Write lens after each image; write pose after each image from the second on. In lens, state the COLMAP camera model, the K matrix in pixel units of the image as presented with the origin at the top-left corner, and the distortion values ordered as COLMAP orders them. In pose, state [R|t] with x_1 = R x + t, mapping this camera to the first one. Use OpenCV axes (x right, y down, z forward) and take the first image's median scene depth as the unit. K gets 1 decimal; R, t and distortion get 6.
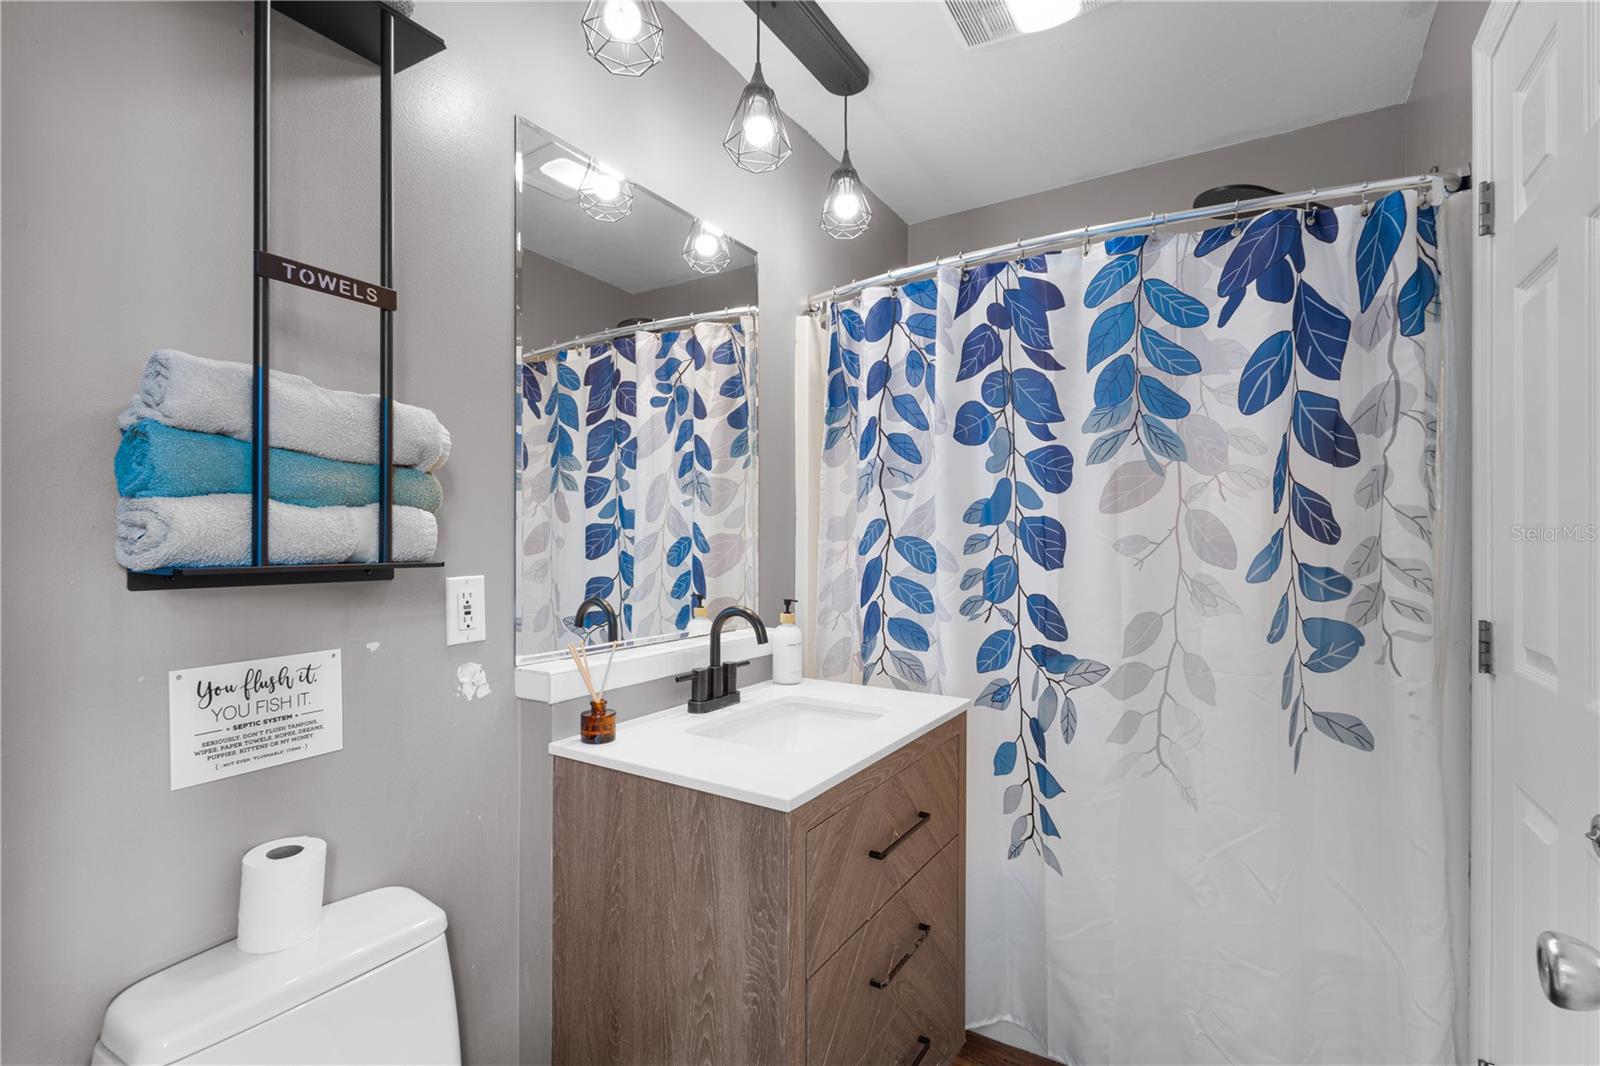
lens RADIAL K [[735.7, 0, 798.5], [0, 735.7, 538.5], [0, 0, 1]] dist [0.011967, -0.003720]
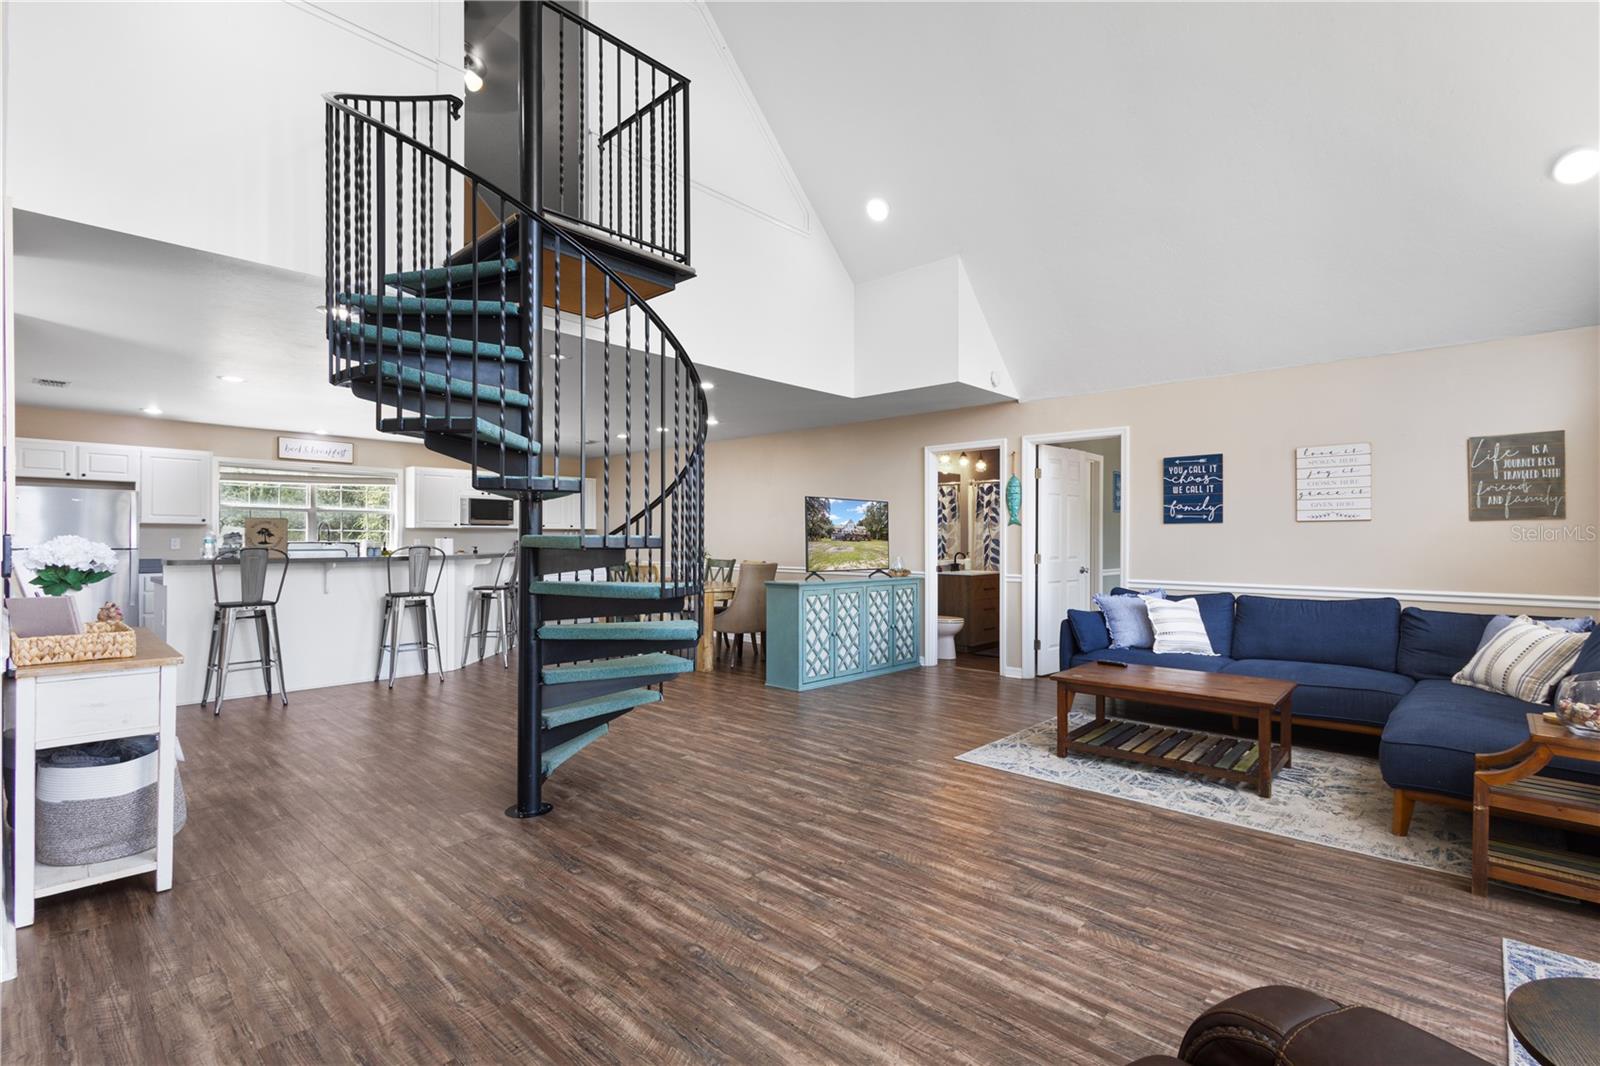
lens RADIAL K [[735.7, 0, 805.3], [0, 735.7, 530.5], [0, 0, 1]] dist [0.011967, -0.003720]
pose [[0.984705, 0.000847, -0.174226, -0.206799], [-0.000985, 0.999999, -0.000703, -0.048971], [0.174226, 0.000864, 0.984705, -3.613566]]
